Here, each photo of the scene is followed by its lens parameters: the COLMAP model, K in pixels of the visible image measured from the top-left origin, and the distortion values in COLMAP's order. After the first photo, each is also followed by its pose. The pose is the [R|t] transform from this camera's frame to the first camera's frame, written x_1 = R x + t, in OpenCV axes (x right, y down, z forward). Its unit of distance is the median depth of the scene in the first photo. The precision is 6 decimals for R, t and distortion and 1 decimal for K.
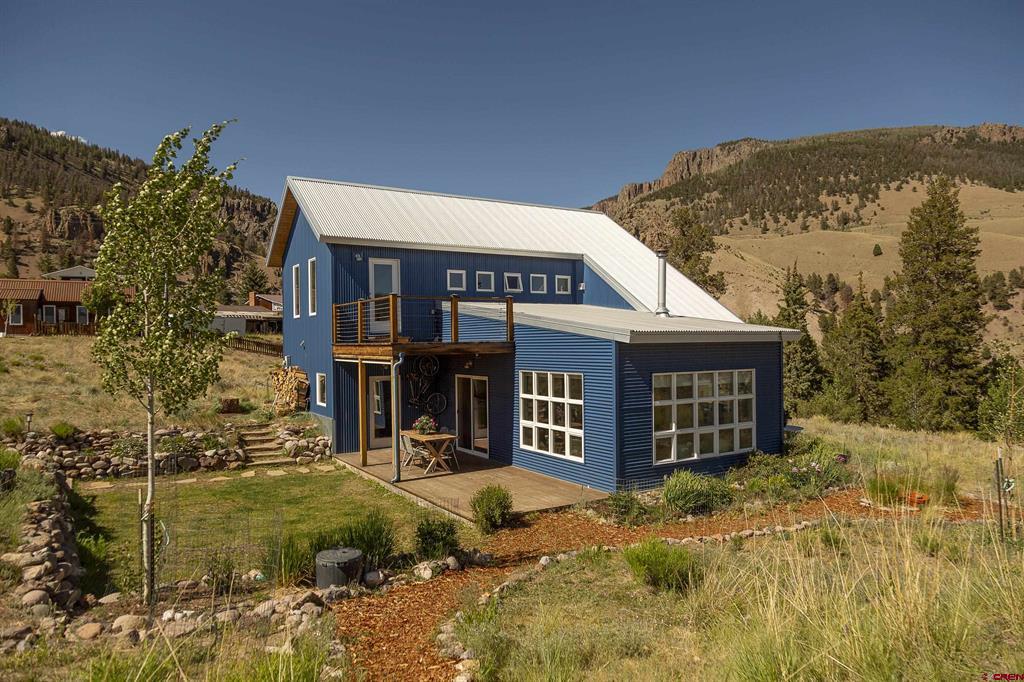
lens RADIAL K [[675.8, 0, 517.3], [0, 675.8, 344.9], [0, 0, 1]] dist [0.003238, 0.007161]
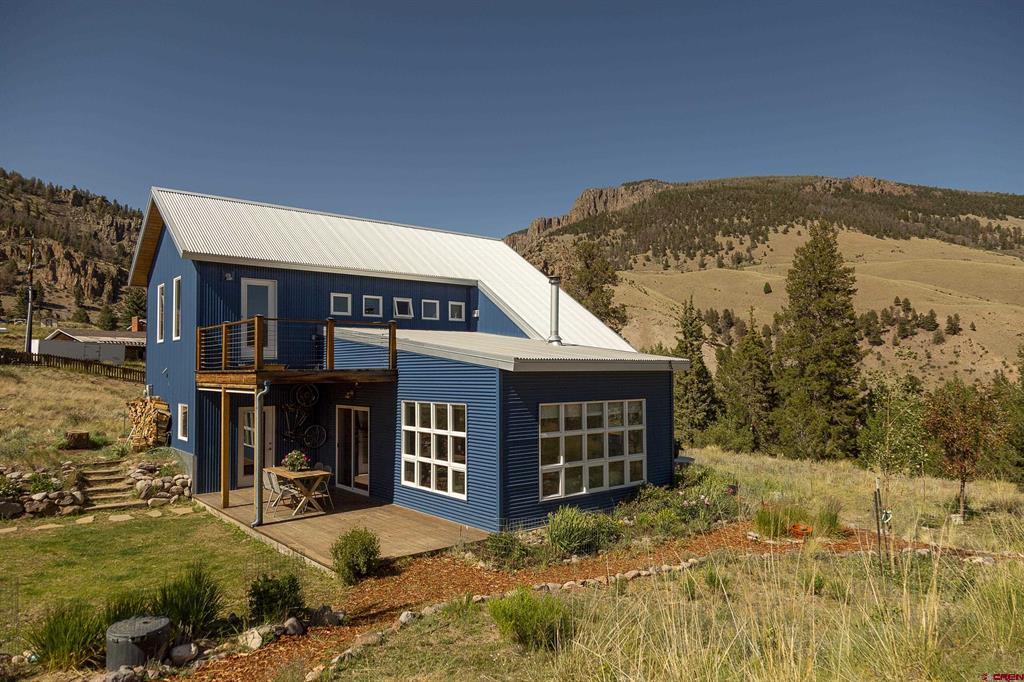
lens RADIAL K [[675.8, 0, 517.3], [0, 675.8, 344.9], [0, 0, 1]] dist [0.003238, 0.007161]
pose [[0.991129, 0.010953, 0.132448, 0.036628], [-0.004926, 0.998941, -0.045743, 0.002993], [-0.132809, 0.044685, 0.990134, 0.053189]]
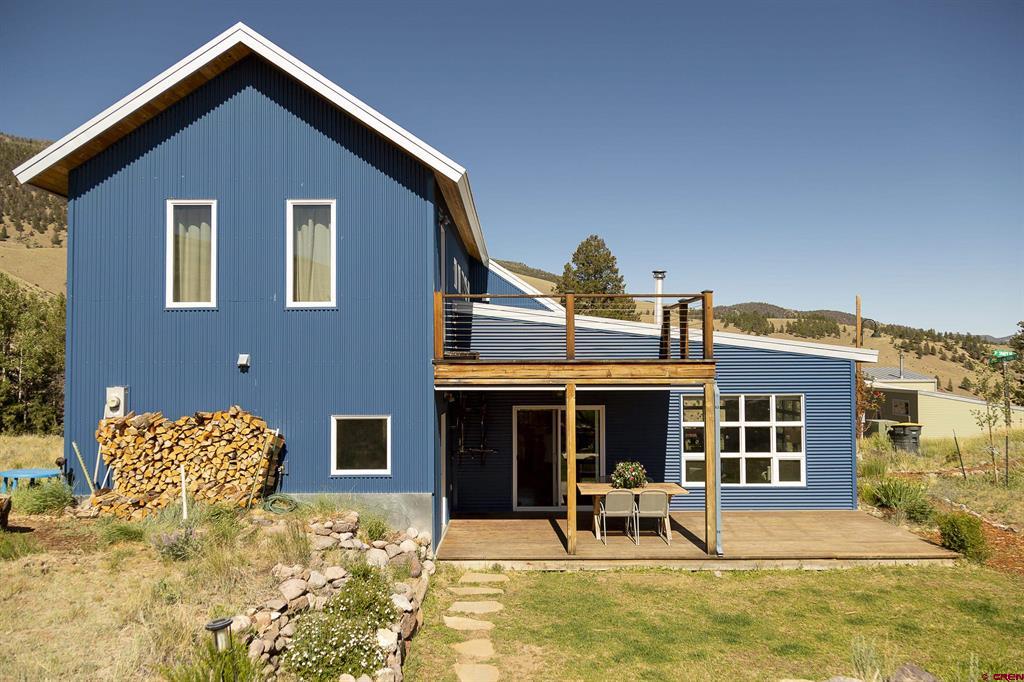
lens RADIAL K [[675.8, 0, 517.3], [0, 675.8, 344.9], [0, 0, 1]] dist [0.003238, 0.007161]
pose [[0.530829, 0.031905, 0.846878, -0.820888], [0.002250, 0.999235, -0.039055, 0.008376], [-0.847476, 0.022637, 0.530351, 0.722255]]
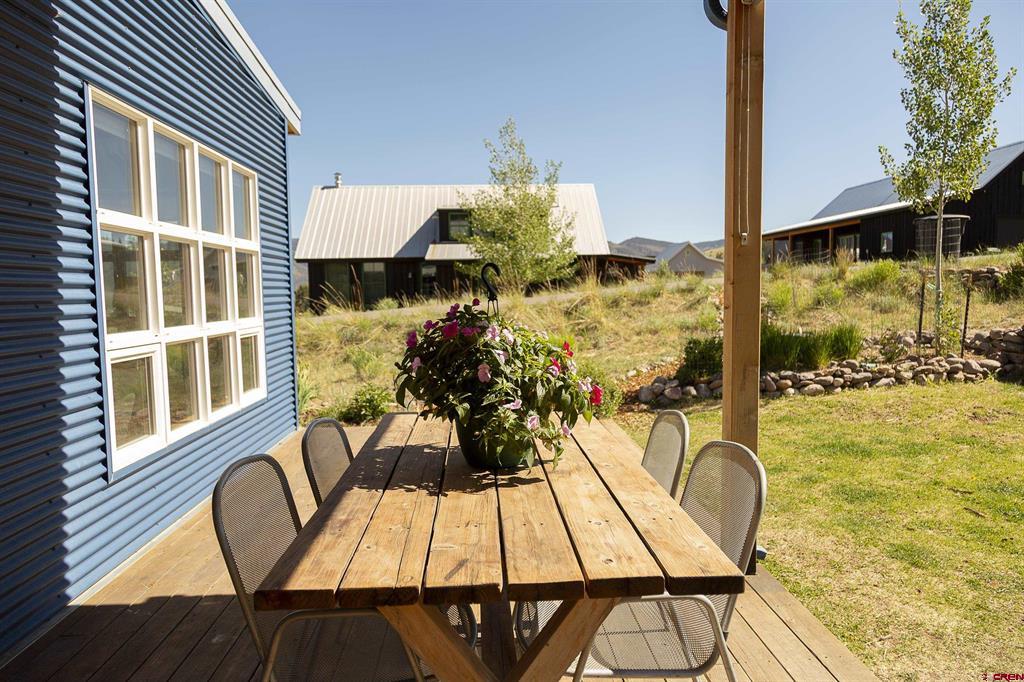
lens RADIAL K [[675.8, 0, 517.3], [0, 675.8, 344.9], [0, 0, 1]] dist [0.003238, 0.007161]
pose [[-0.877501, -0.017232, 0.479265, -0.200064], [0.024890, 0.996371, 0.081397, 0.099877], [-0.478928, 0.083355, -0.873888, 1.114145]]
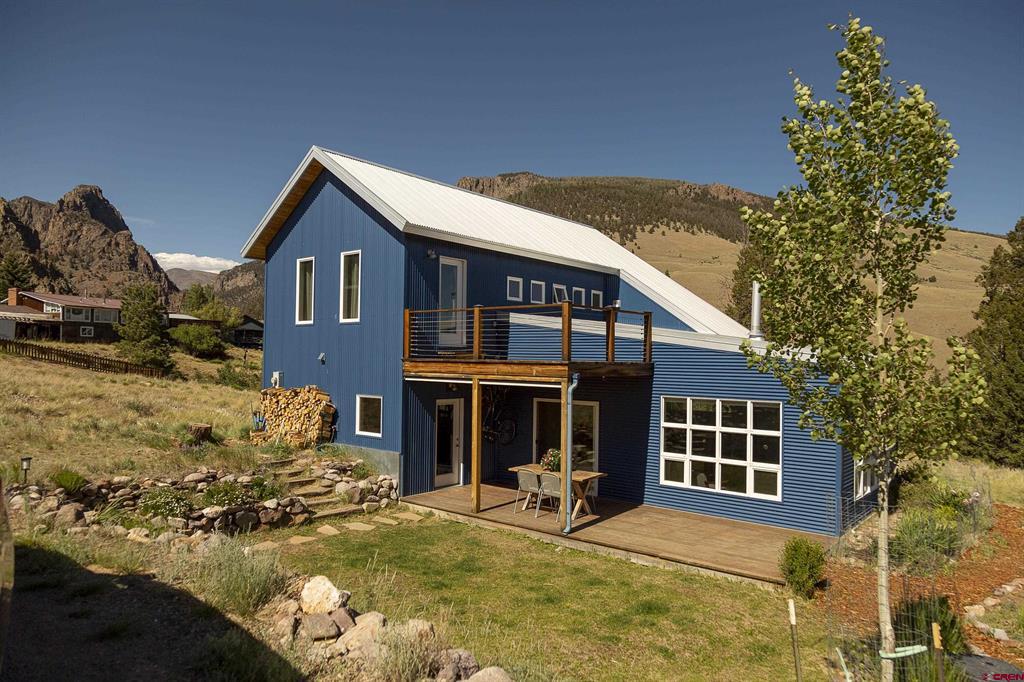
lens RADIAL K [[675.8, 0, 517.3], [0, 675.8, 344.9], [0, 0, 1]] dist [0.003238, 0.007161]
pose [[0.947462, 0.033888, 0.318069, -0.455645], [-0.025349, 0.999200, -0.030947, 0.003531], [-0.318864, 0.021259, 0.947562, 0.224344]]
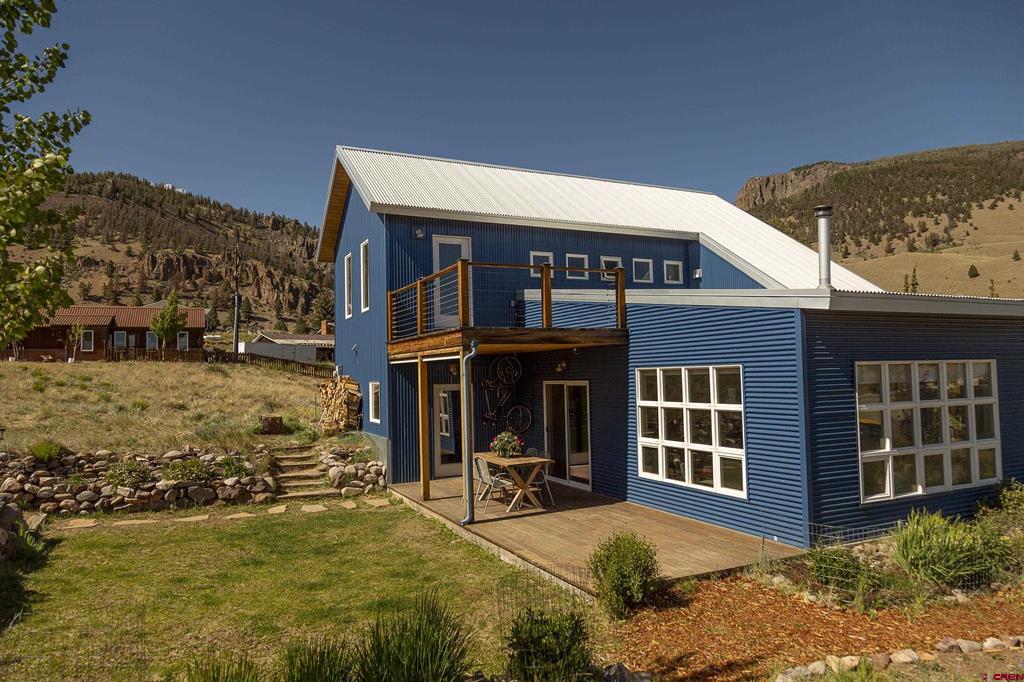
lens RADIAL K [[675.8, 0, 517.3], [0, 675.8, 344.9], [0, 0, 1]] dist [0.003238, 0.007161]
pose [[0.994497, -0.015046, -0.103682, -0.047550], [0.010063, 0.998777, -0.048409, 0.046366], [0.104283, 0.047099, 0.993432, 0.268196]]
